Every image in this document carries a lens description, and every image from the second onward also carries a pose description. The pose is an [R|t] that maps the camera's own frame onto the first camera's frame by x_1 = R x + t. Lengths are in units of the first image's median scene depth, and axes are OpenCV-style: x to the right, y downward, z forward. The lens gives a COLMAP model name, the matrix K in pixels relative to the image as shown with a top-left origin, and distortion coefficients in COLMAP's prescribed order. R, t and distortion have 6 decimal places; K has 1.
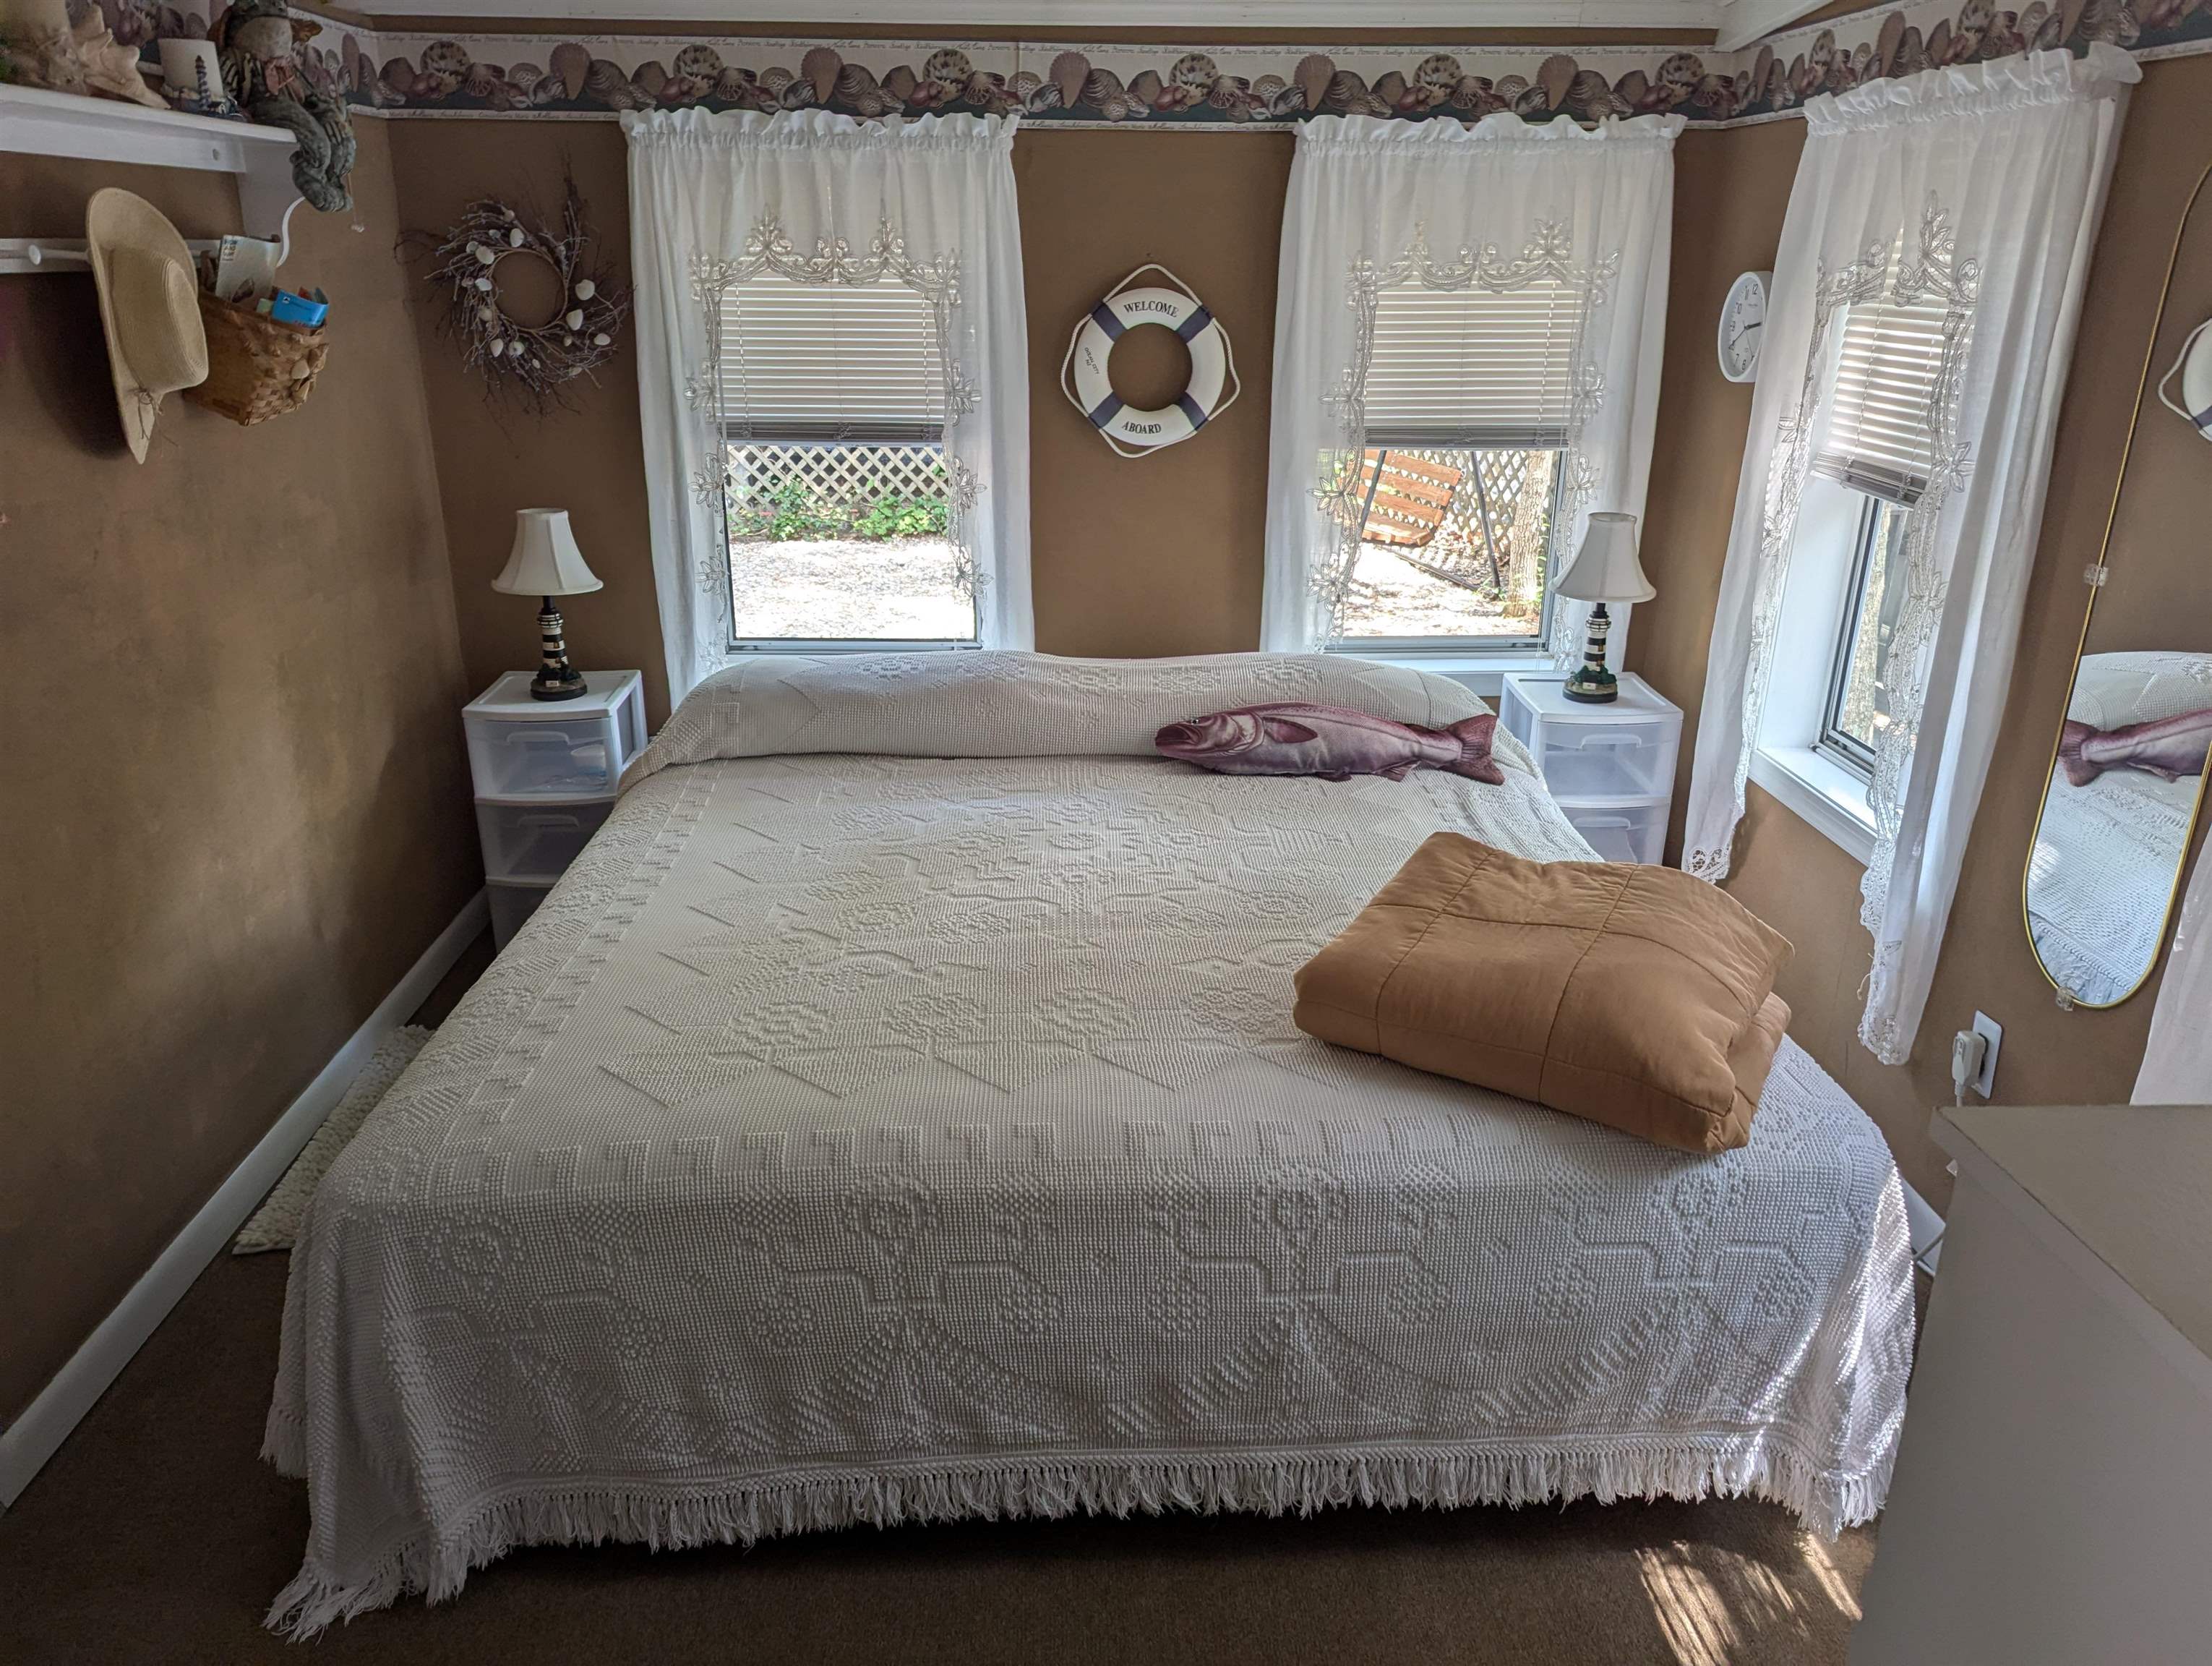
lens RADIAL K [[1569.9, 0, 1094.6], [0, 1569.9, 818.3], [0, 0, 1]] dist [0.072964, -0.075987]
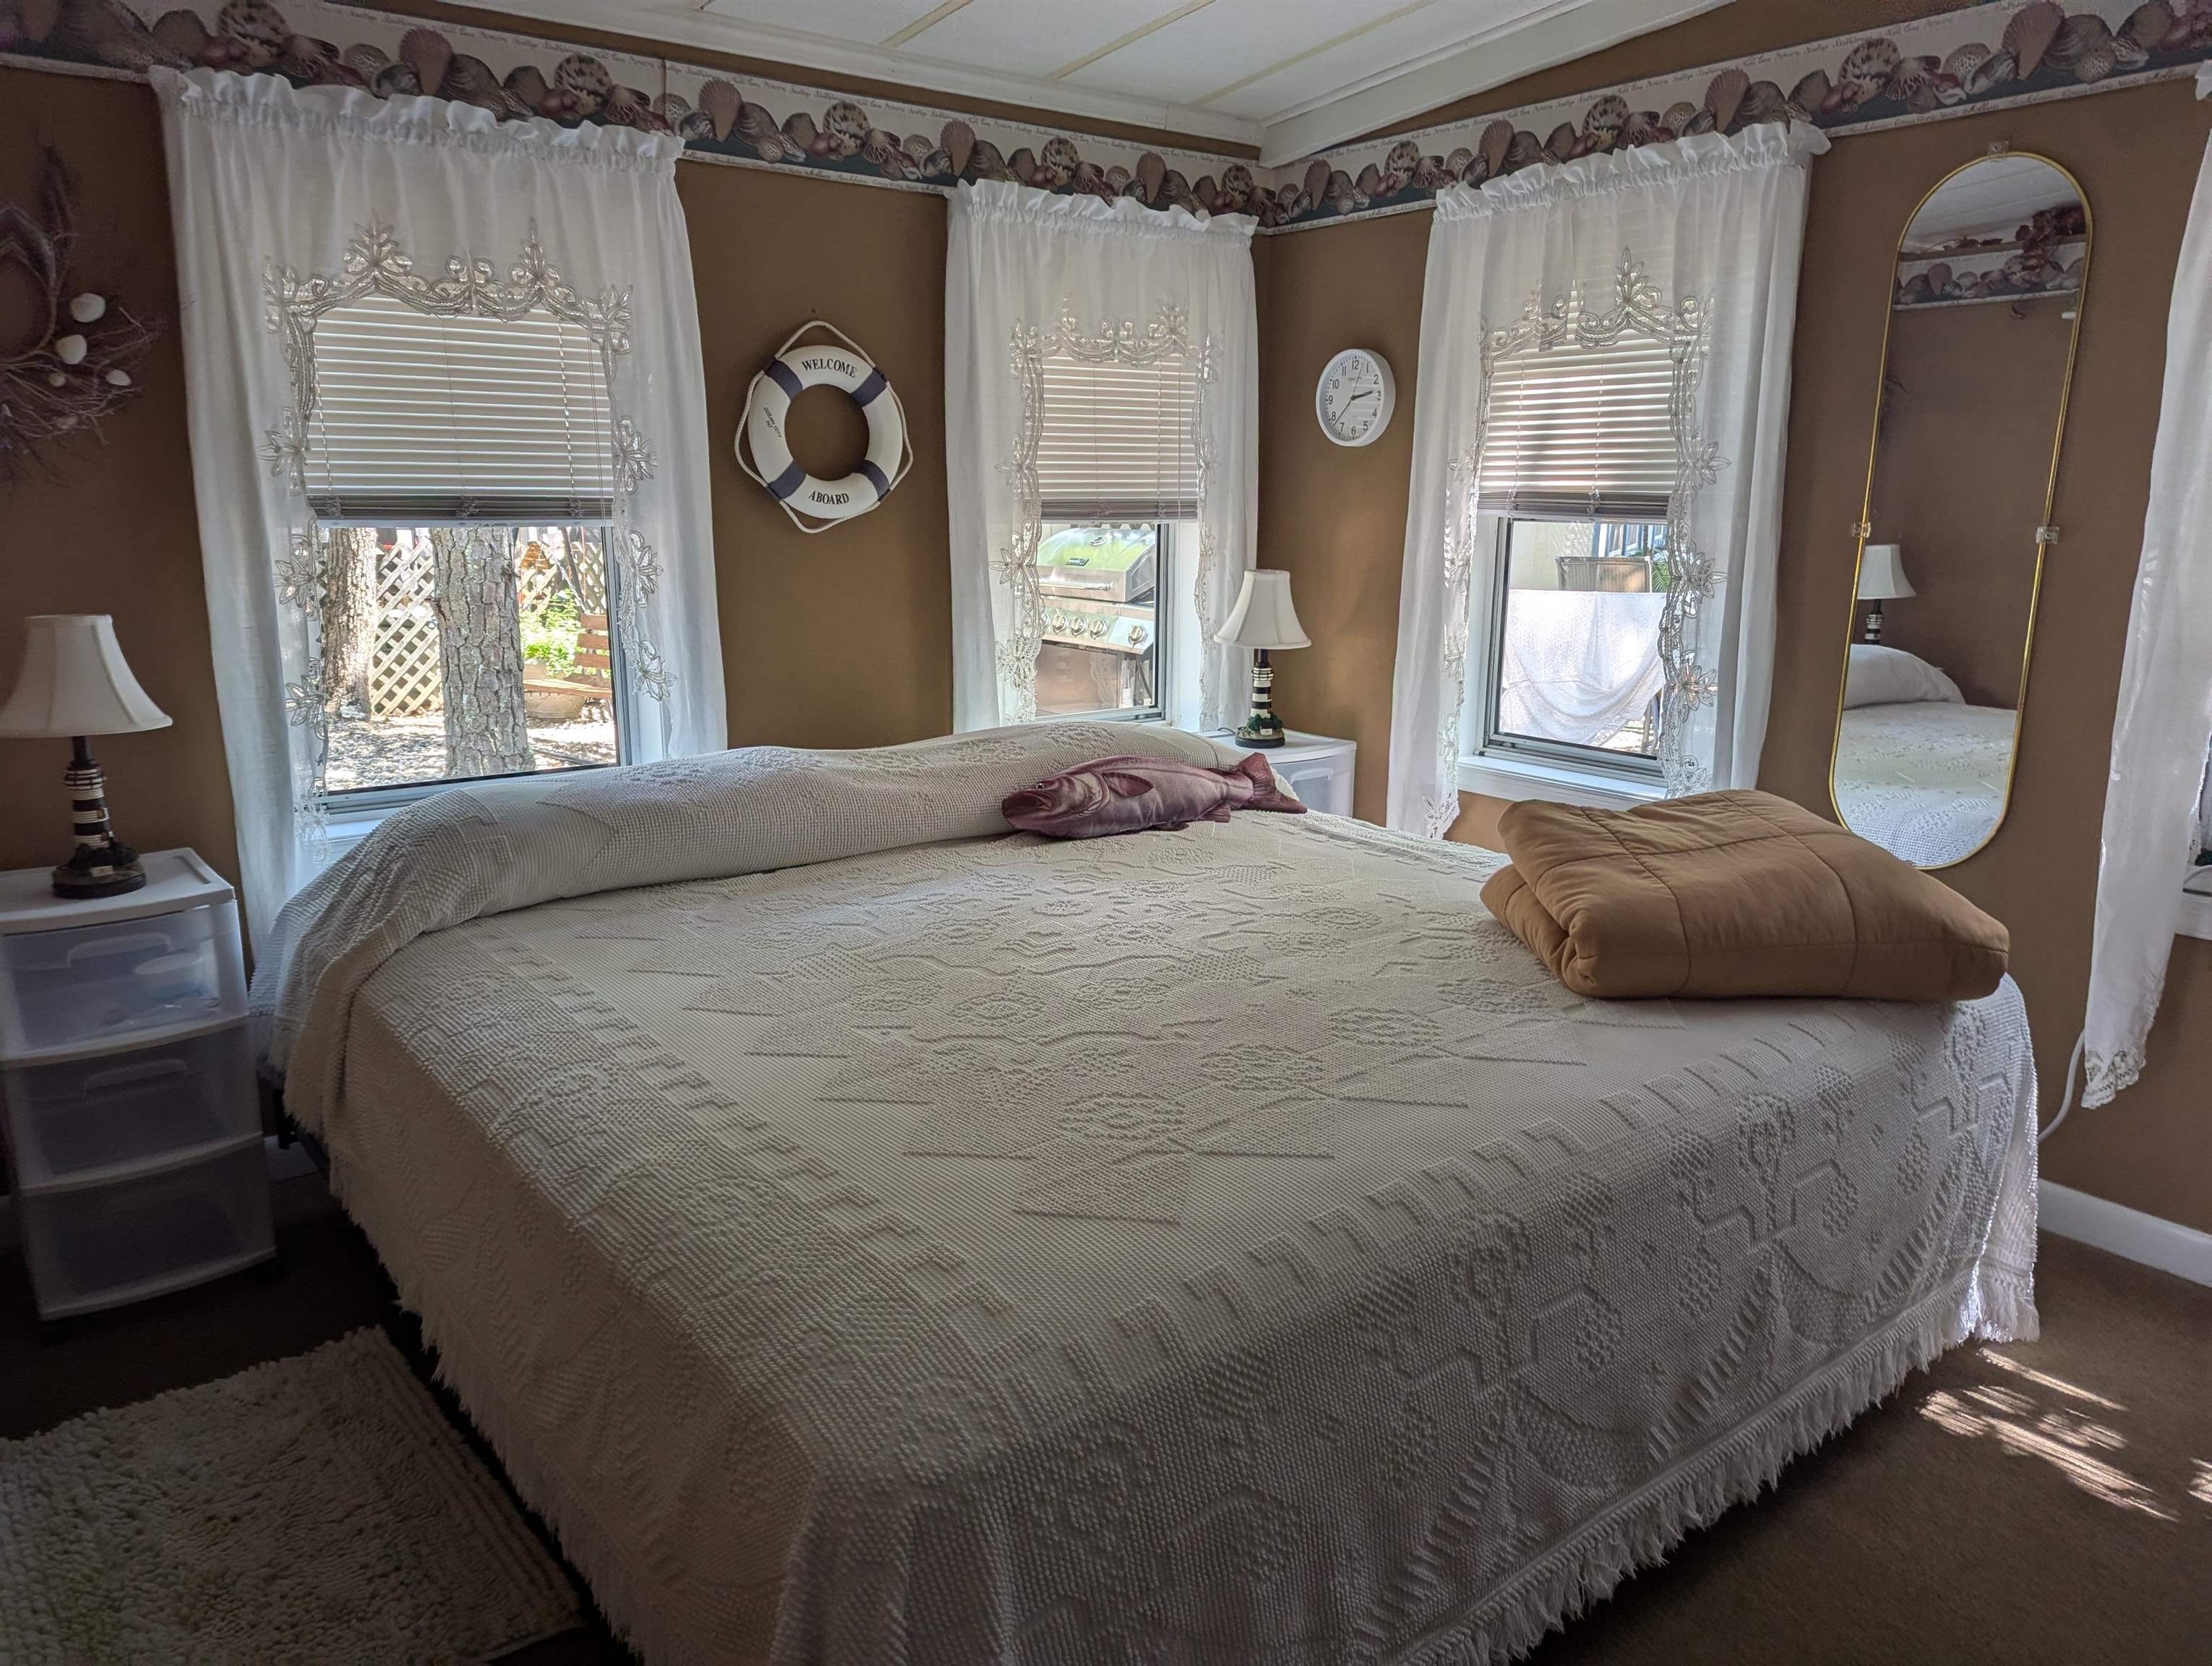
lens RADIAL K [[1569.9, 0, 1094.6], [0, 1569.9, 818.3], [0, 0, 1]] dist [0.072964, -0.075987]
pose [[0.811442, -0.123725, 0.571186, -0.405240], [0.200491, 0.976957, -0.073205, 0.027227], [-0.548967, 0.173919, 0.817550, 0.231775]]
